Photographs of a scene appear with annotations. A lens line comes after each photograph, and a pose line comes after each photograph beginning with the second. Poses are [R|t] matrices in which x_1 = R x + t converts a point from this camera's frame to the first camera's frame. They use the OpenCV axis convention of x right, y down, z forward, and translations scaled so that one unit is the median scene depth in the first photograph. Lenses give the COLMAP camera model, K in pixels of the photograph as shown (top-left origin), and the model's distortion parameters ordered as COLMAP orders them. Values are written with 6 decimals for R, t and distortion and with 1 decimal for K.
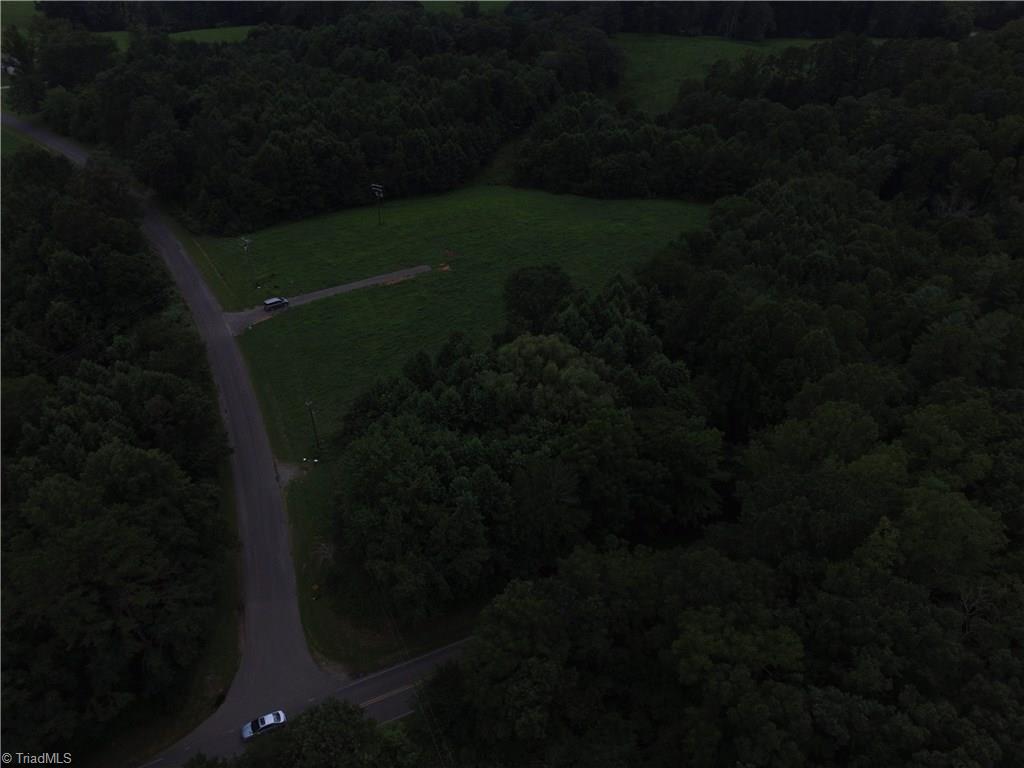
lens RADIAL K [[699.0, 0, 516.9], [0, 699.0, 387.3], [0, 0, 1]] dist [-0.124157, 0.092285]
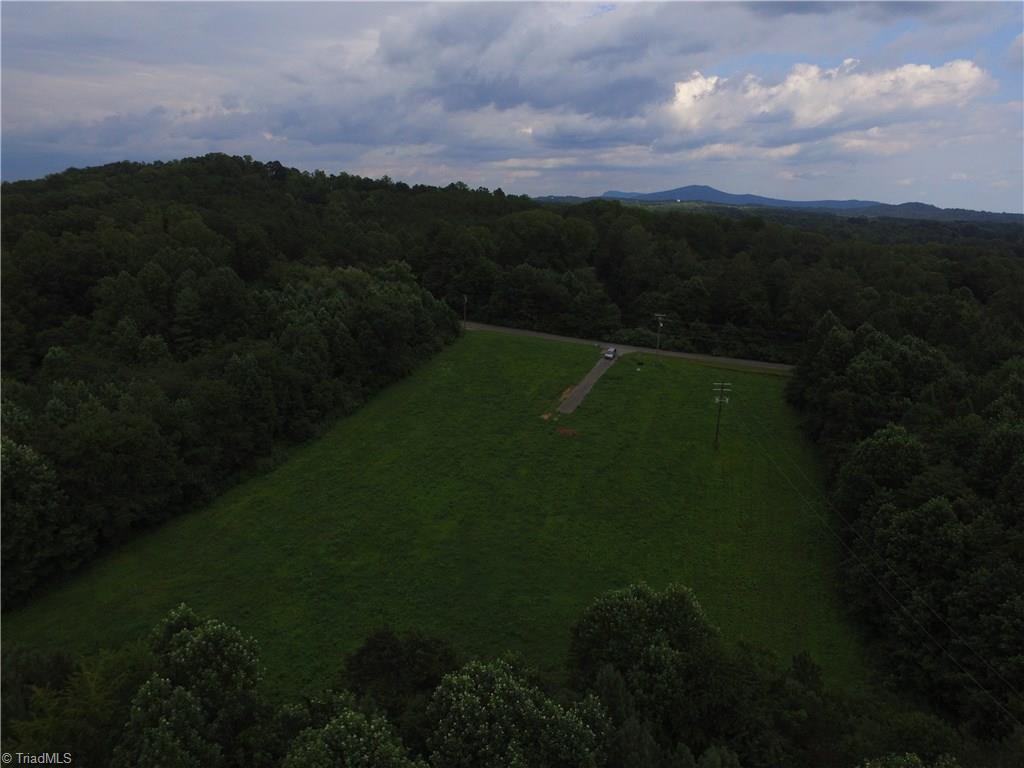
lens RADIAL K [[699.0, 0, 516.9], [0, 699.0, 387.3], [0, 0, 1]] dist [-0.124157, 0.092285]
pose [[-0.870515, 0.070481, -0.487069, 0.435977], [-0.346740, 0.614500, 0.708633, -1.061439], [0.349249, 0.785762, -0.510493, 1.970862]]
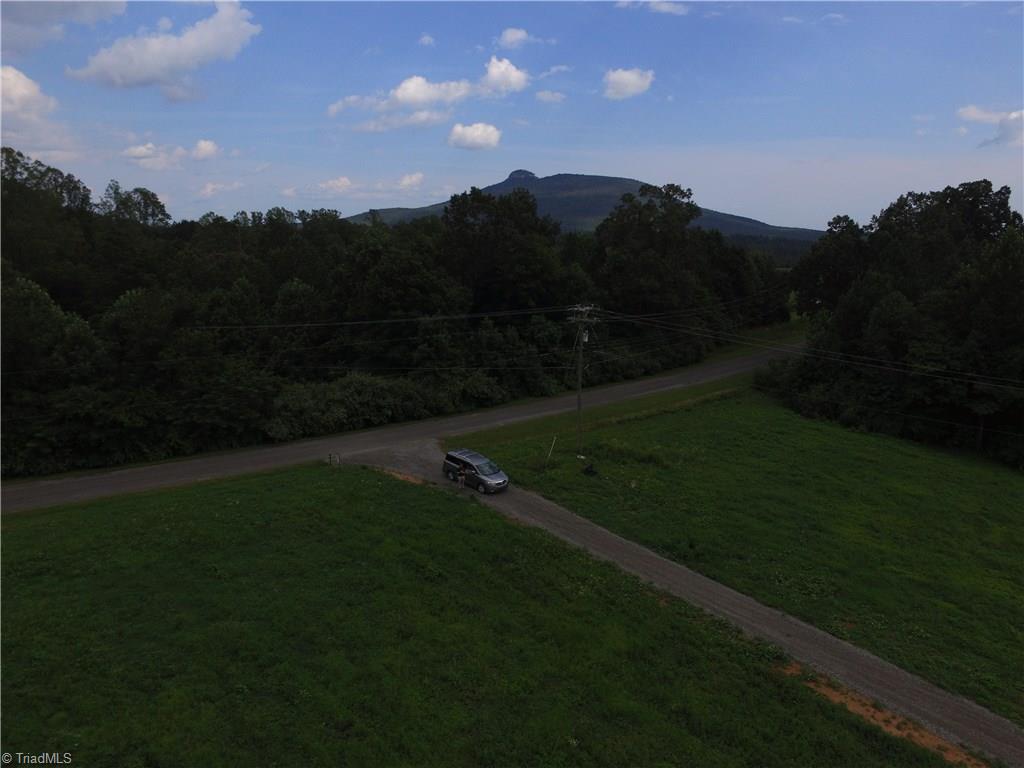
lens RADIAL K [[699.0, 0, 516.9], [0, 699.0, 387.3], [0, 0, 1]] dist [-0.124157, 0.092285]
pose [[0.088604, 0.181710, -0.979352, -0.041726], [-0.618503, 0.780737, 0.088902, -0.243813], [0.780771, 0.597856, 0.181565, 1.166531]]
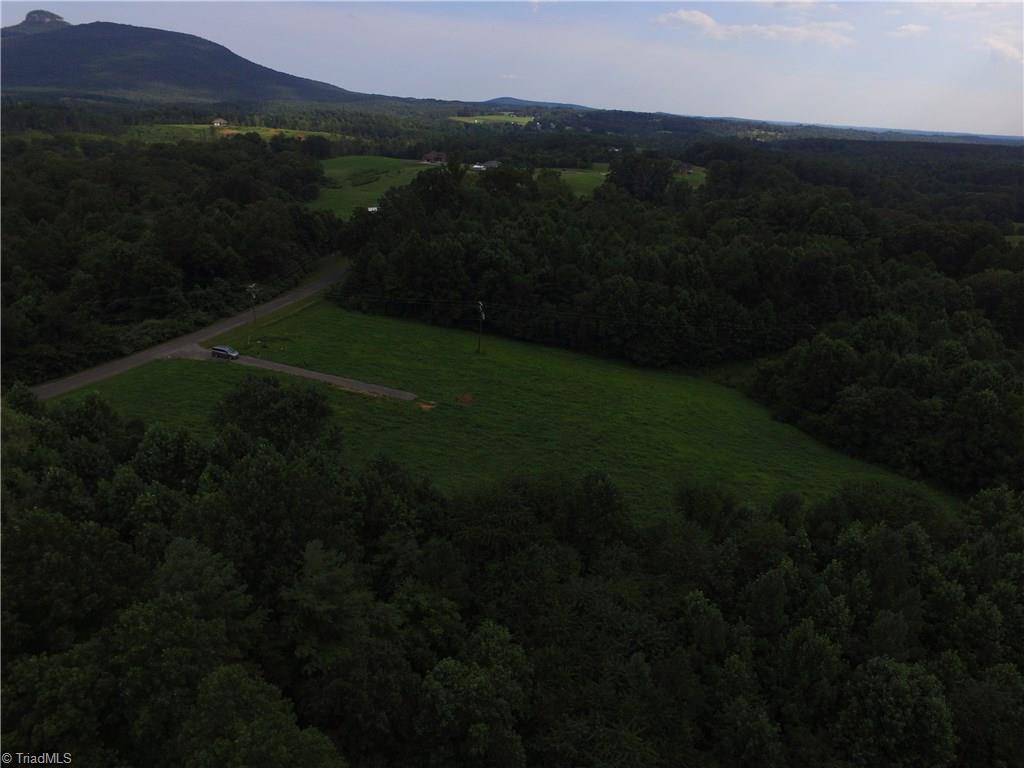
lens RADIAL K [[699.0, 0, 516.9], [0, 699.0, 387.3], [0, 0, 1]] dist [-0.124157, 0.092285]
pose [[0.608046, 0.294739, -0.737163, 0.708092], [-0.507362, 0.858440, -0.075266, -0.263201], [0.610626, 0.419773, 0.671510, 0.809595]]
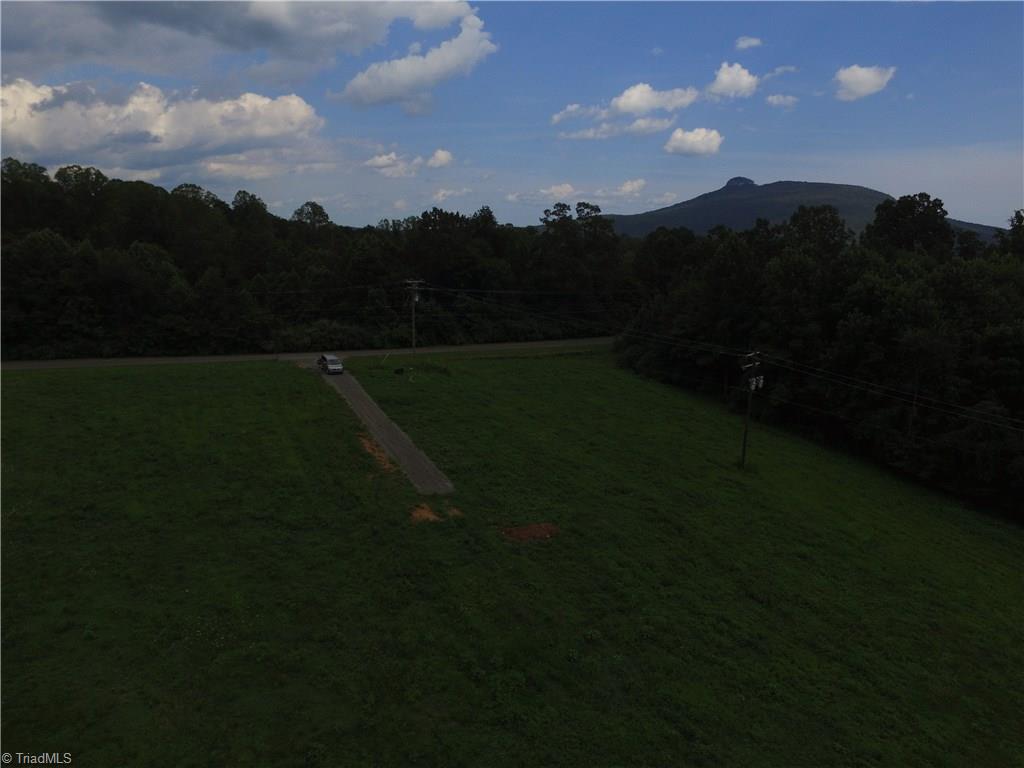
lens RADIAL K [[699.0, 0, 516.9], [0, 699.0, 387.3], [0, 0, 1]] dist [-0.124157, 0.092285]
pose [[-0.216225, 0.168254, -0.961737, 0.258188], [-0.619997, 0.737277, 0.268378, -0.466027], [0.754222, 0.654304, -0.055100, 1.462902]]
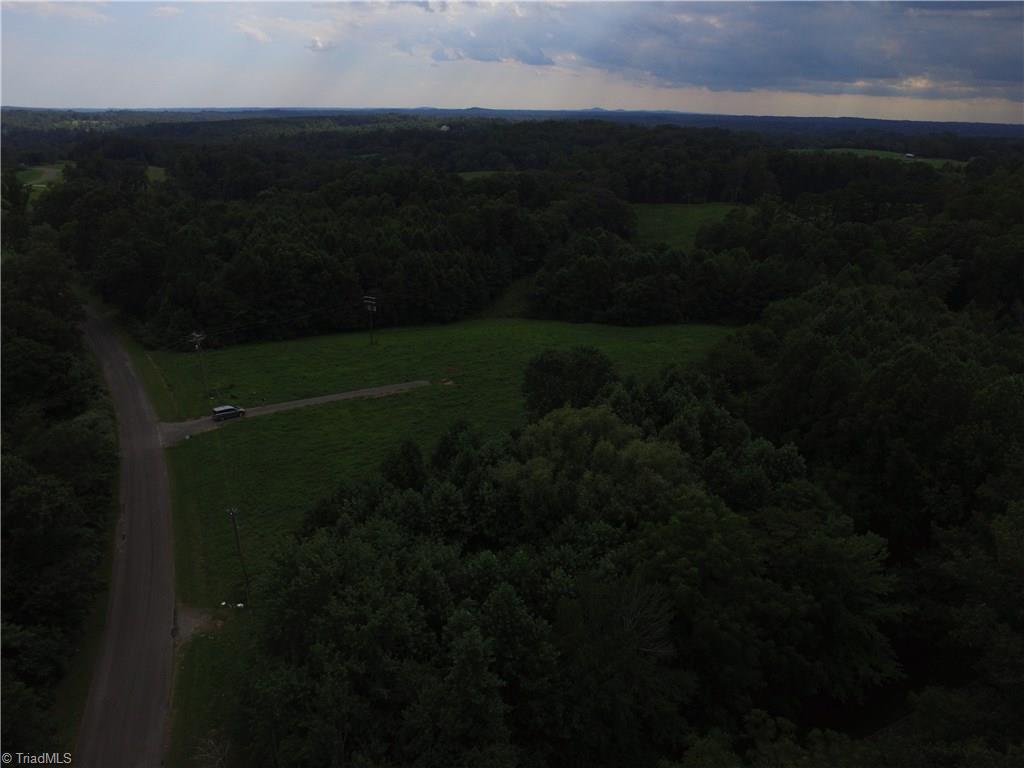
lens RADIAL K [[699.0, 0, 516.9], [0, 699.0, 387.3], [0, 0, 1]] dist [-0.124157, 0.092285]
pose [[0.999827, -0.015633, -0.010061, -0.021240], [0.012267, 0.961418, -0.274818, 0.083550], [0.013969, 0.274647, 0.961444, 0.319498]]
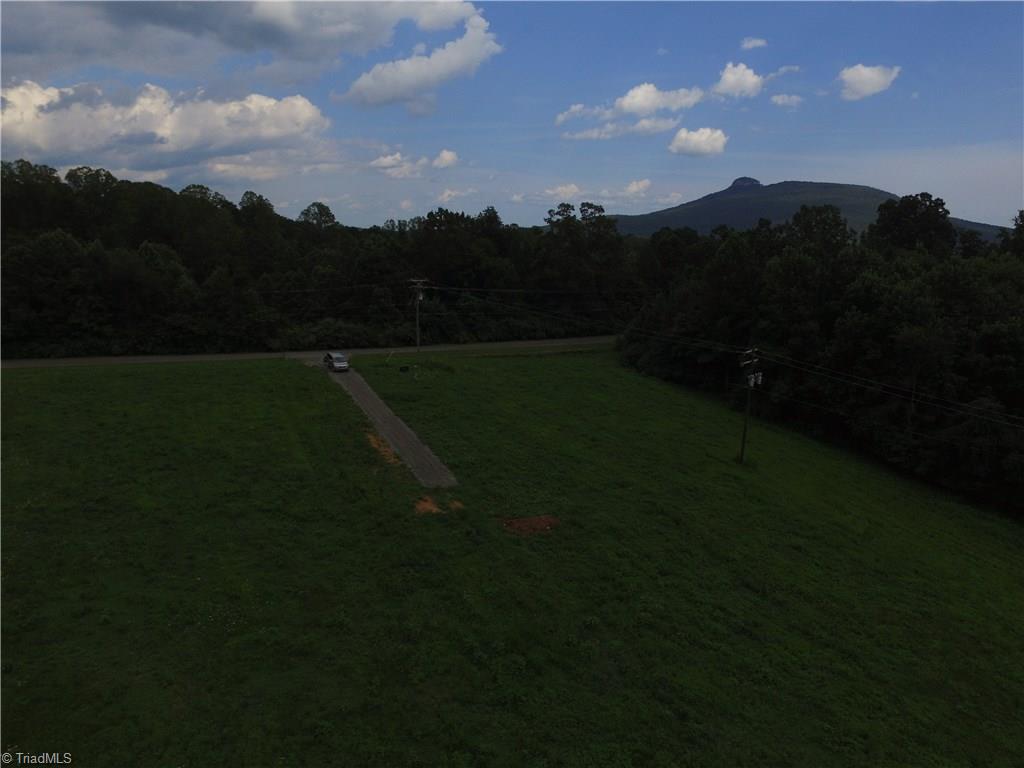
lens RADIAL K [[699.0, 0, 516.9], [0, 699.0, 387.3], [0, 0, 1]] dist [-0.124157, 0.092285]
pose [[-0.222610, 0.167895, -0.960342, 0.268221], [-0.618278, 0.737312, 0.272221, -0.467684], [0.753776, 0.654357, -0.060327, 1.466806]]
